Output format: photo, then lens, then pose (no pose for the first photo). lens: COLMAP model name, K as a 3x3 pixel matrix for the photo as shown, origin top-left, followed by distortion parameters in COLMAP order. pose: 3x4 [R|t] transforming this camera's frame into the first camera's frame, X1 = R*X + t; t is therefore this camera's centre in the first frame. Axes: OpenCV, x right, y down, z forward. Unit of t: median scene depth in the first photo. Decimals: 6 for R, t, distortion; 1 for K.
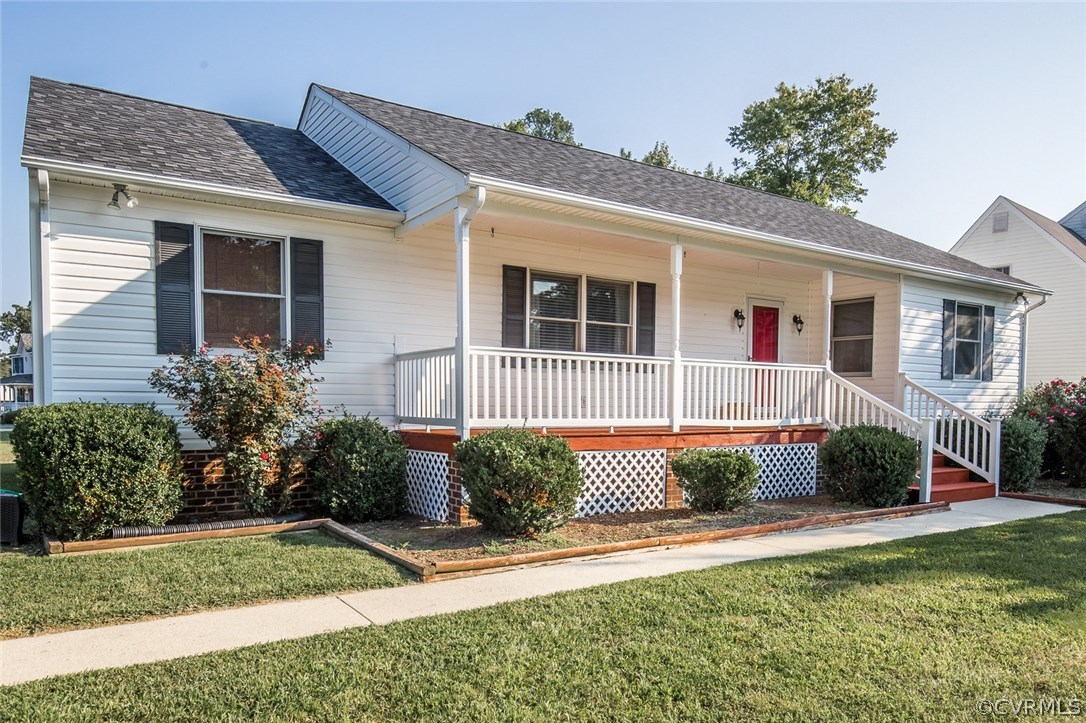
lens RADIAL K [[759.2, 0, 568.0], [0, 759.2, 442.4], [0, 0, 1]] dist [-0.021239, 0.001975]
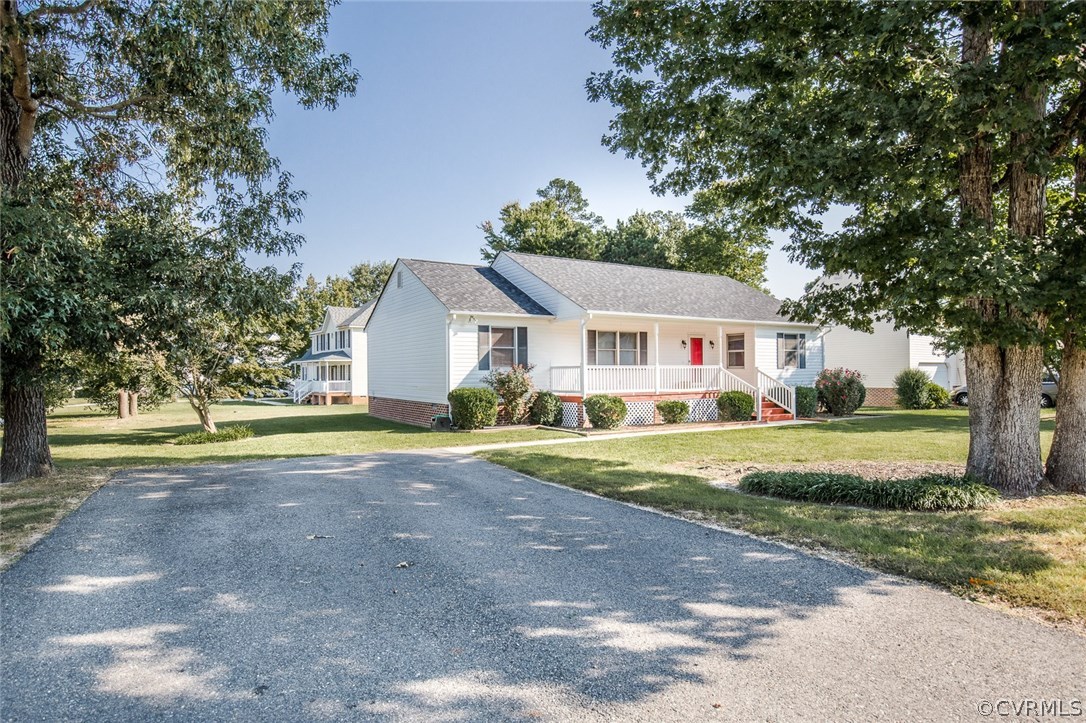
lens RADIAL K [[614.0, 0, 540.7], [0, 614.0, 358.0], [0, 0, 1]] dist [0.000401, 0.000530]
pose [[0.998890, -0.017679, -0.043667, -0.154107], [0.014303, 0.996971, -0.076447, 0.017061], [0.044887, 0.075737, 0.996117, -1.055549]]
